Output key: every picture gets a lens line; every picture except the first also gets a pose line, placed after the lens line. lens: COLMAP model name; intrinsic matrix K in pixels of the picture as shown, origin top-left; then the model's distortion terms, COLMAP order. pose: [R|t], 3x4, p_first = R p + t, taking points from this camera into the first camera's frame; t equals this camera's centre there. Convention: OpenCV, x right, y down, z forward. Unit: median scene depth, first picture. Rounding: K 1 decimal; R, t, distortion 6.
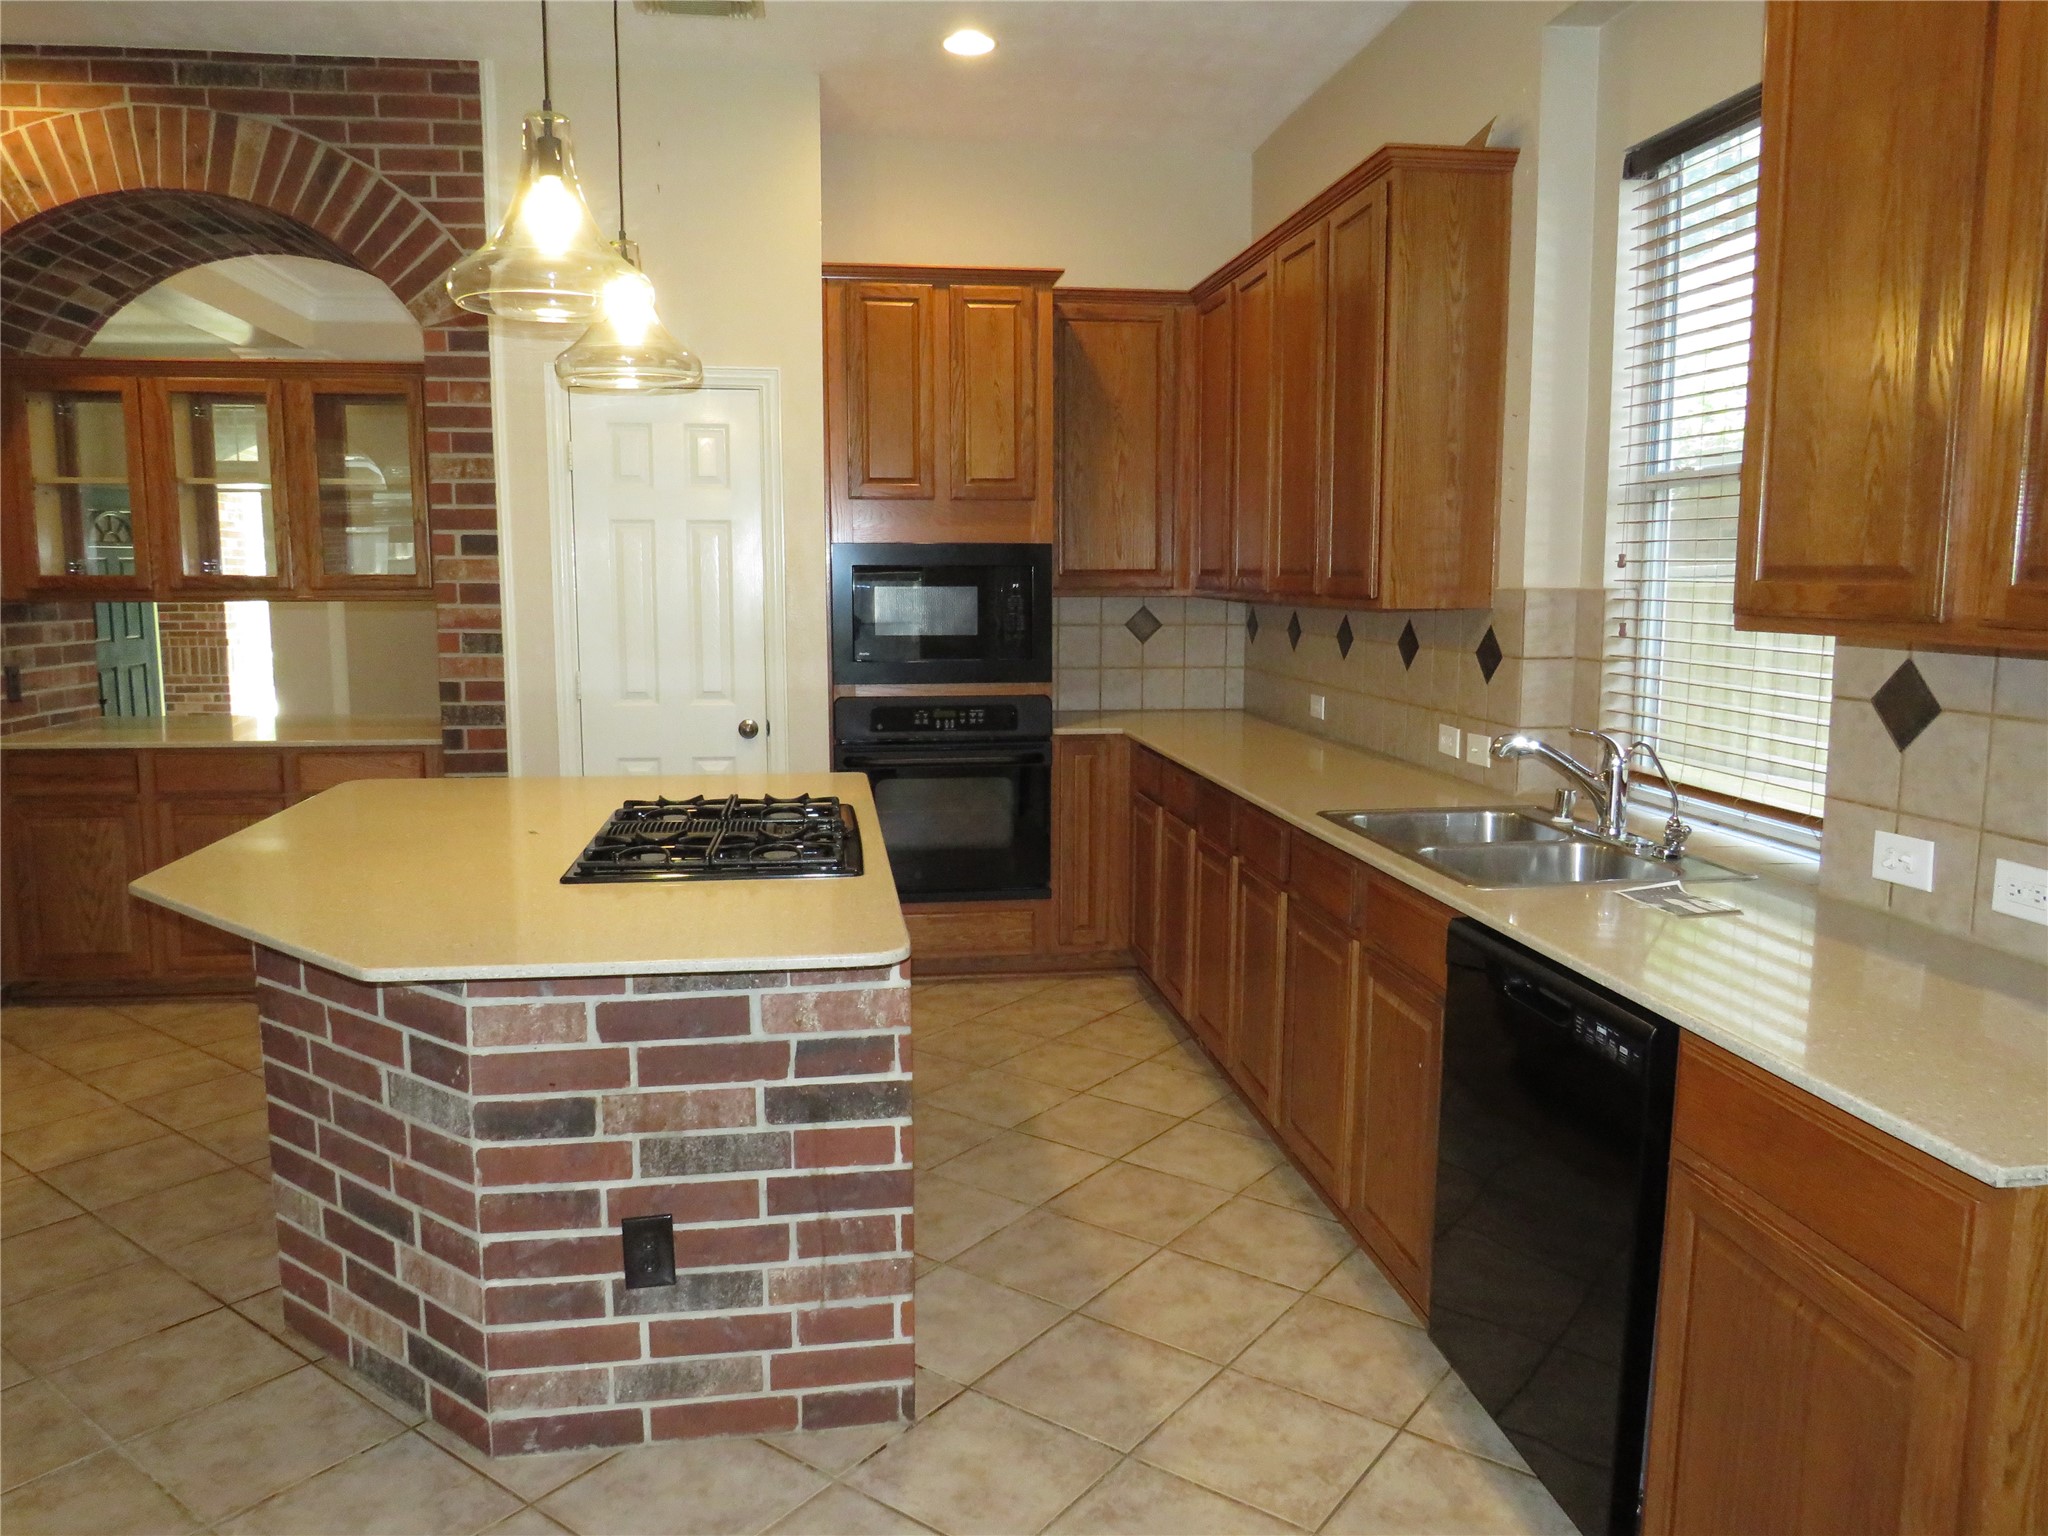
lens RADIAL K [[1456.9, 0, 1032.5], [0, 1456.9, 771.8], [0, 0, 1]] dist [-0.035188, 0.020420]
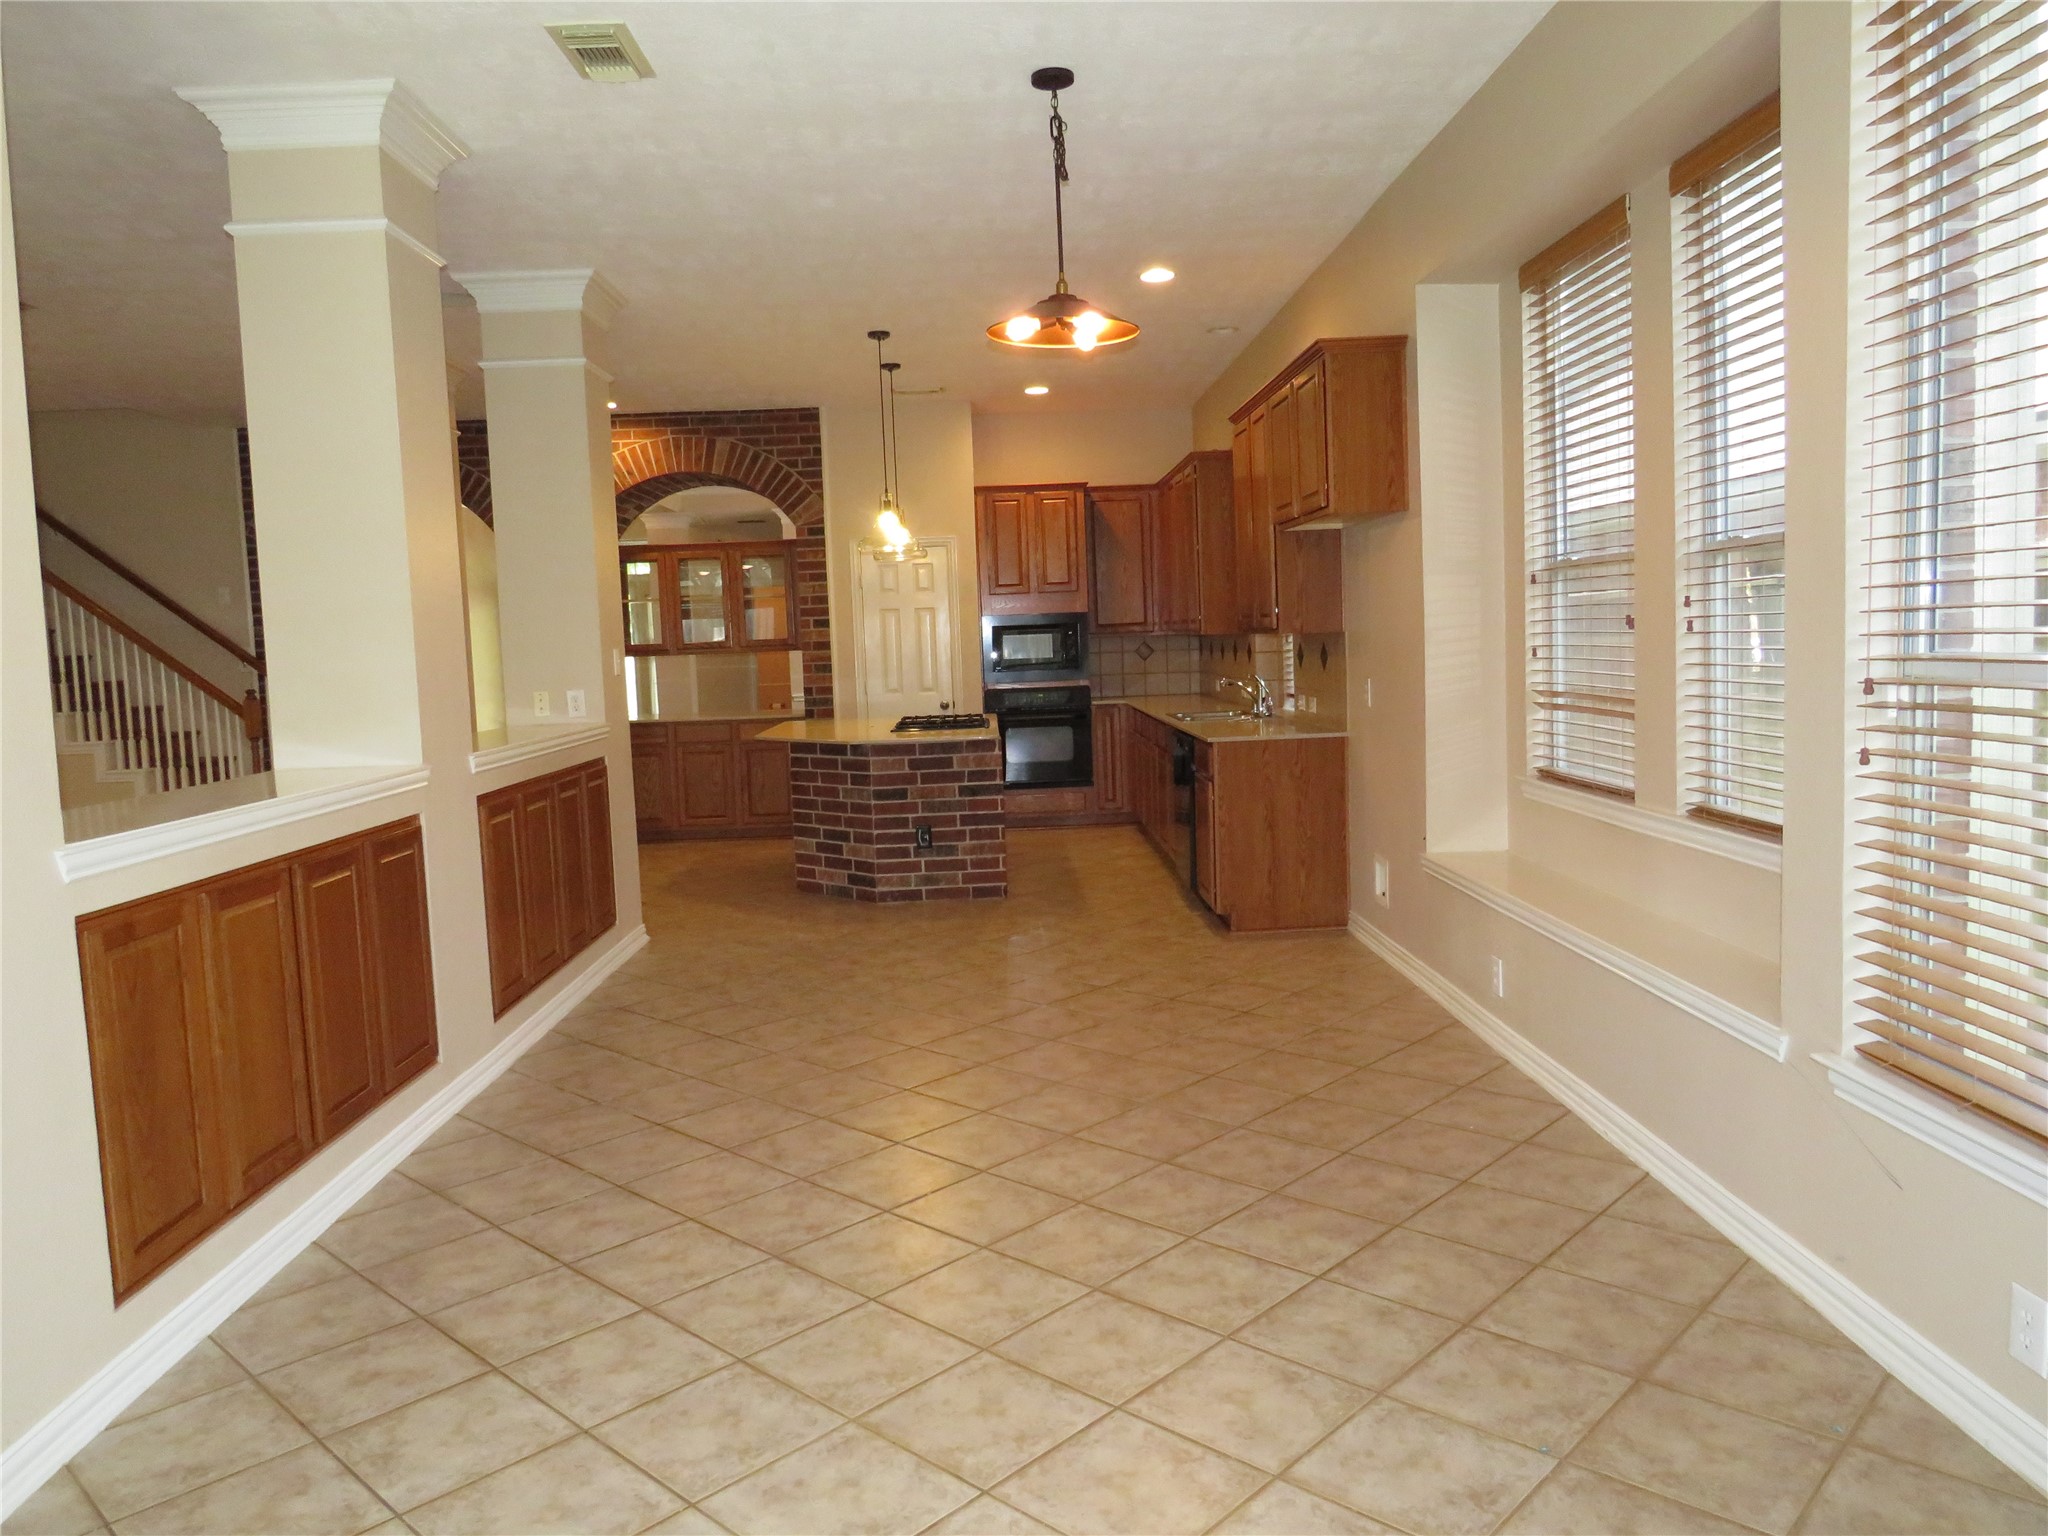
lens RADIAL K [[1456.9, 0, 1024.1], [0, 1456.9, 782.6], [0, 0, 1]] dist [-0.035188, 0.020420]
pose [[0.991867, -0.026748, -0.124434, 0.193215], [0.022658, 0.999159, -0.034167, 0.169879], [0.125244, 0.031069, 0.991639, -1.162782]]
